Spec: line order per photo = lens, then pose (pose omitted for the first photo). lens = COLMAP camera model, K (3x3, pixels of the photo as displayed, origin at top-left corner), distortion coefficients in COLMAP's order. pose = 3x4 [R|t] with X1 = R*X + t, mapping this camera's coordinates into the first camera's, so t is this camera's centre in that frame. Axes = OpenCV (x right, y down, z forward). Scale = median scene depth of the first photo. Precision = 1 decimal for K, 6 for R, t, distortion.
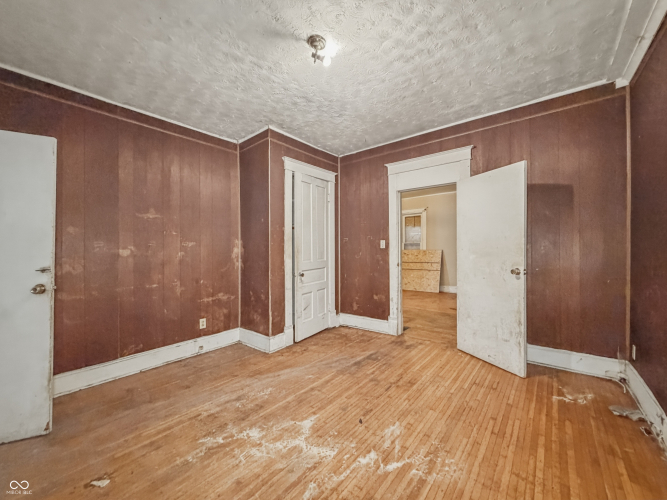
lens RADIAL K [[272.3, 0, 332.5], [0, 272.3, 248.3], [0, 0, 1]] dist [-0.002345, 0.001645]
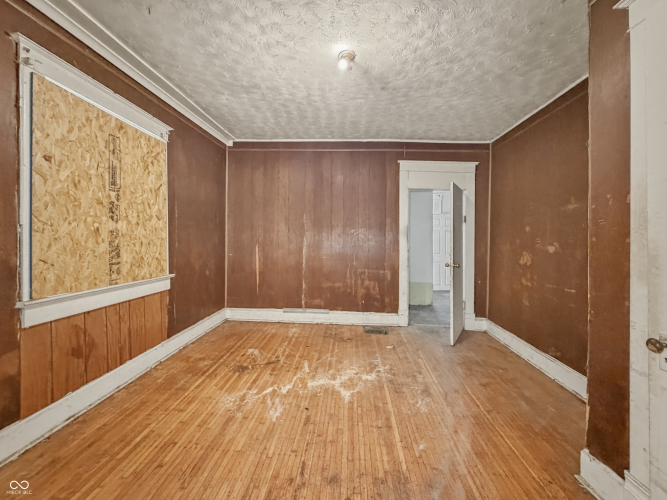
lens RADIAL K [[272.3, 0, 328.5], [0, 272.3, 238.1], [0, 0, 1]] dist [-0.002345, 0.001645]
pose [[-0.822781, -0.003219, -0.568350, 0.669899], [-0.002350, 0.999995, -0.002261, -0.029946], [0.568354, -0.000525, -0.822784, 2.010960]]
